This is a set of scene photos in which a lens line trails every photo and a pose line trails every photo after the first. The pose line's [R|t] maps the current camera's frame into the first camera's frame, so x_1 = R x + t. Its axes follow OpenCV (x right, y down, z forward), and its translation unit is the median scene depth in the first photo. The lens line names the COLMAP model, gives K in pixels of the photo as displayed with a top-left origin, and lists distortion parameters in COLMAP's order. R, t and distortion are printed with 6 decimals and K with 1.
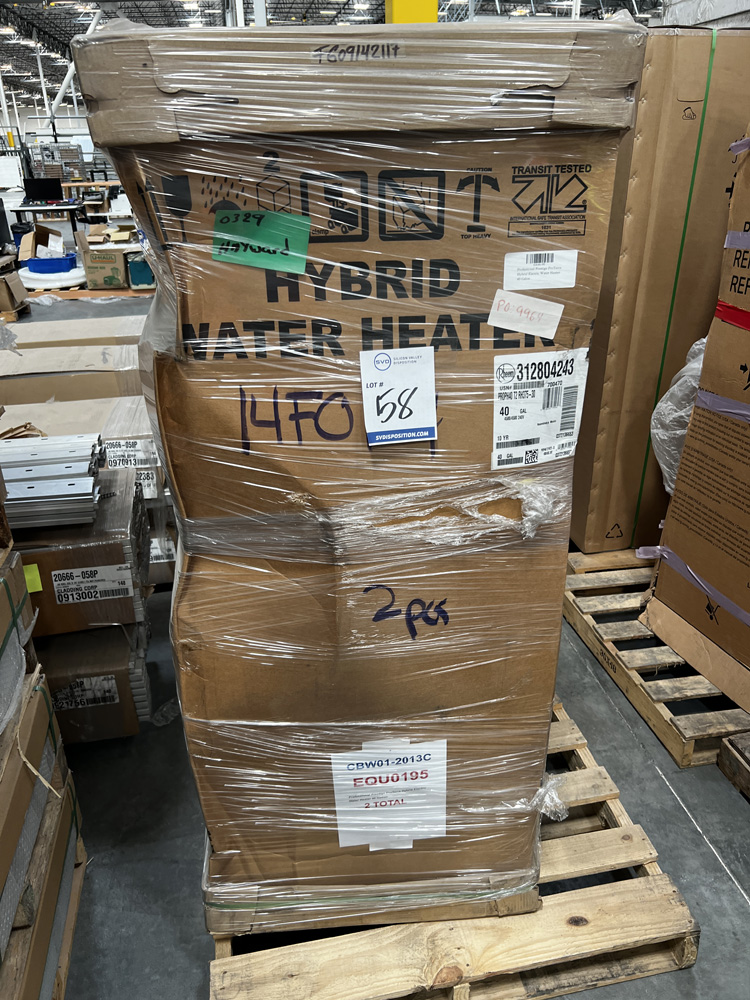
lens RADIAL K [[761.3, 0, 371.7], [0, 761.3, 507.4], [0, 0, 1]] dist [0.046213, -0.050162]
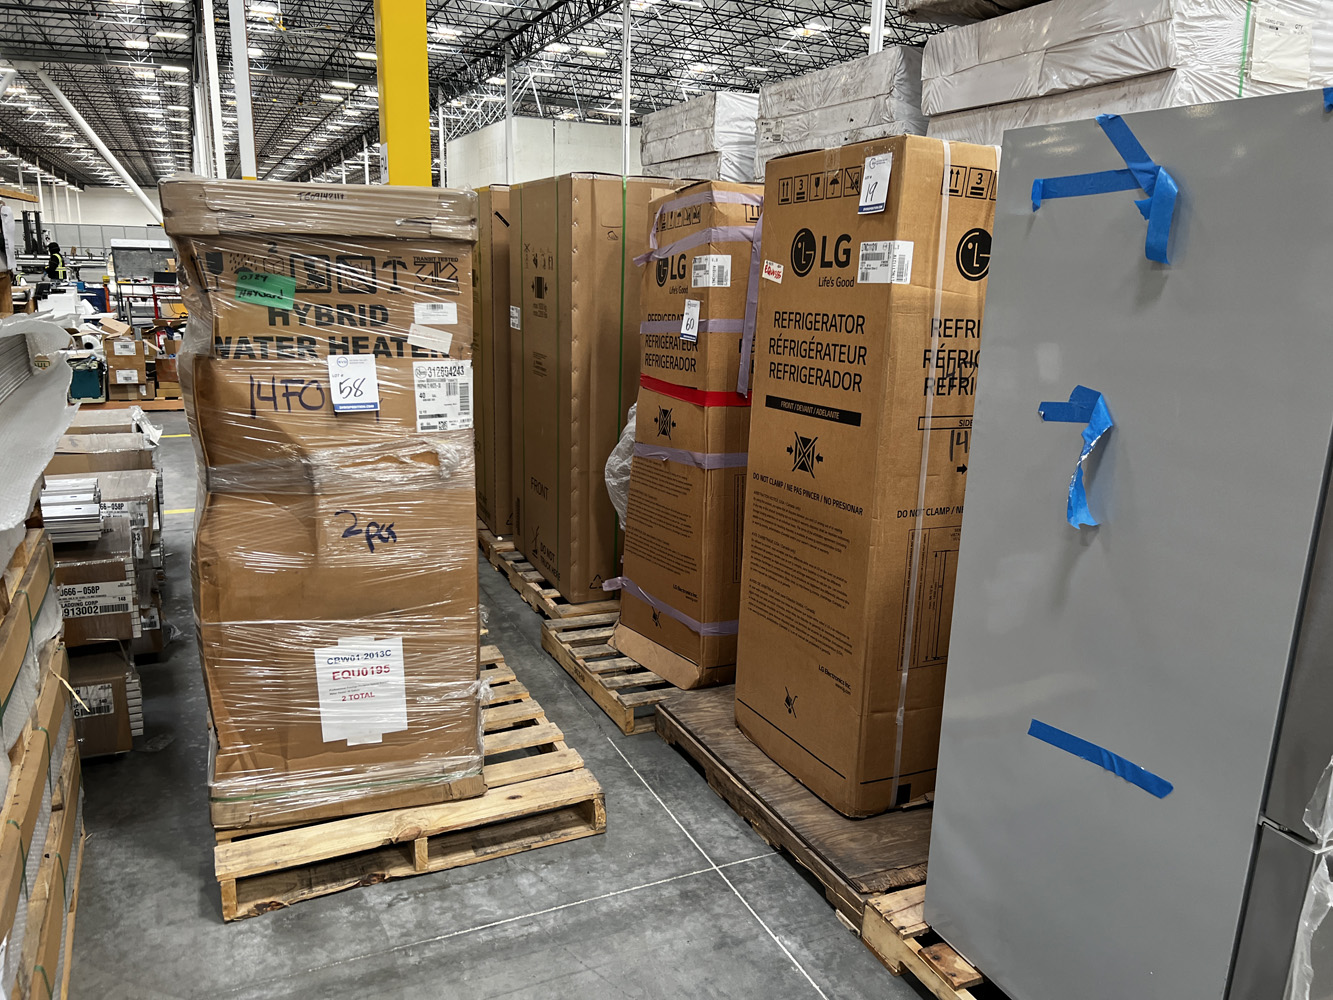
lens RADIAL K [[1014.8, 0, 664.3], [0, 1014.8, 509.6], [0, 0, 1]] dist [0.046213, -0.050162]
pose [[0.967649, -0.020593, 0.251458, 0.099079], [0.070078, 0.979384, -0.189463, 0.463102], [-0.242373, 0.200955, 0.949143, -0.950629]]
